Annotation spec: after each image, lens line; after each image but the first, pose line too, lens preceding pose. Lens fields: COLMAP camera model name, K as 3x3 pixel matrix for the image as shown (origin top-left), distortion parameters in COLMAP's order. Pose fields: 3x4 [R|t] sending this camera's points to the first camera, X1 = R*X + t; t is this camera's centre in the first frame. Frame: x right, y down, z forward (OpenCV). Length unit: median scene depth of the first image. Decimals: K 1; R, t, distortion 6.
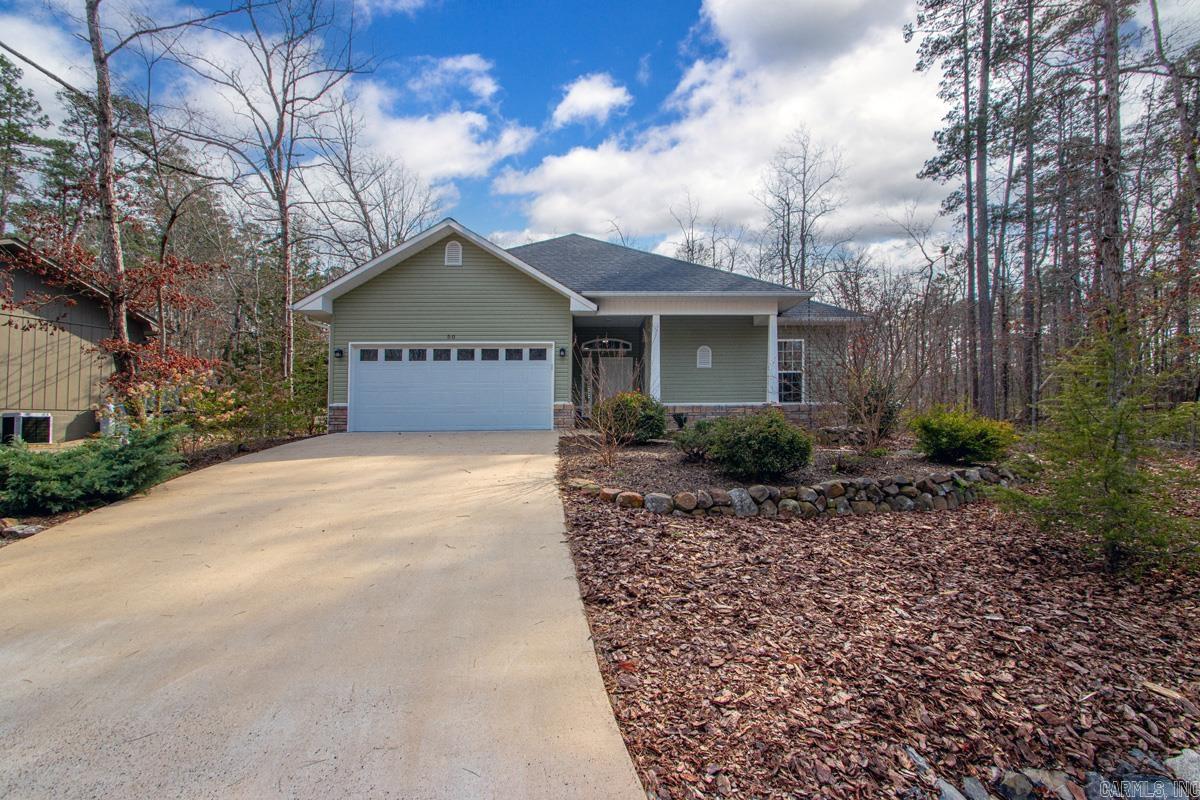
lens RADIAL K [[545.5, 0, 618.9], [0, 545.5, 421.2], [0, 0, 1]] dist [0.000752, -0.009108]
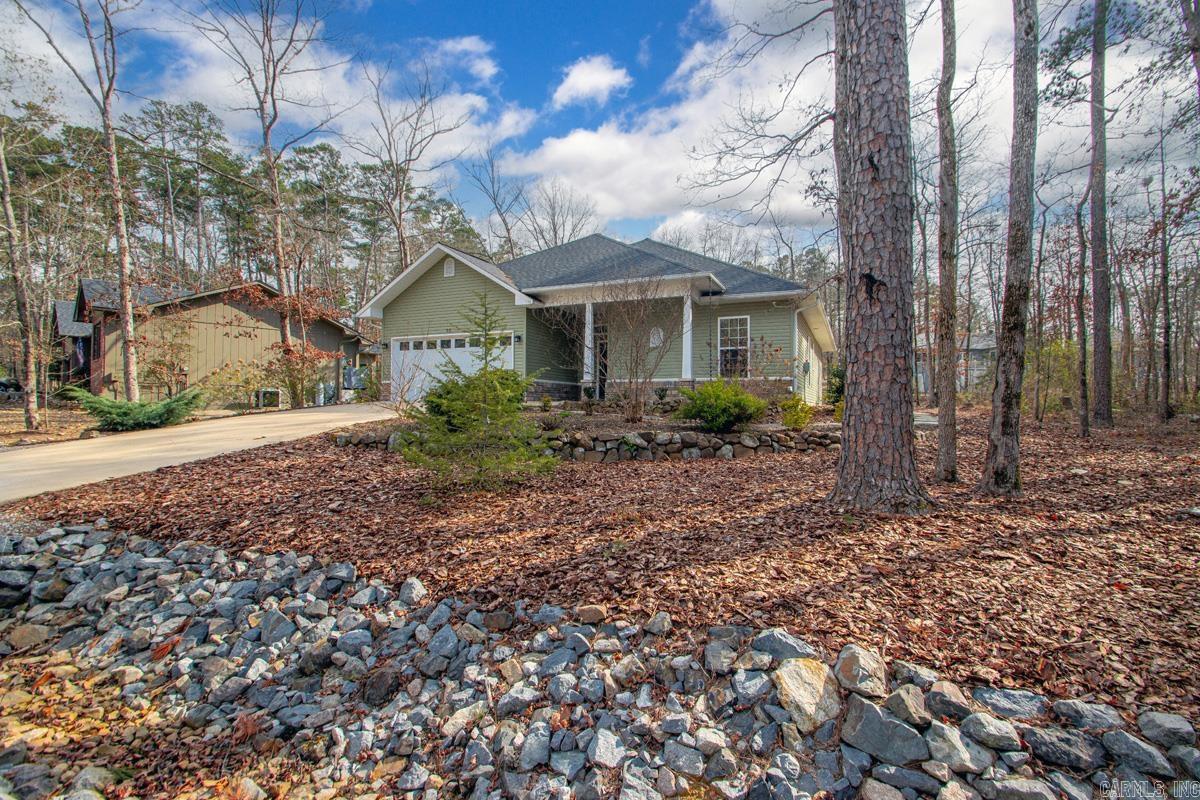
lens RADIAL K [[548.5, 0, 600.0], [0, 548.5, 400.0], [0, 0, 1]] dist [0.002563, -0.013058]
pose [[0.897266, 0.008987, -0.441399, 0.624833], [-0.012241, 0.999915, -0.004525, 0.017305], [0.441321, 0.009463, 0.897299, -0.038719]]
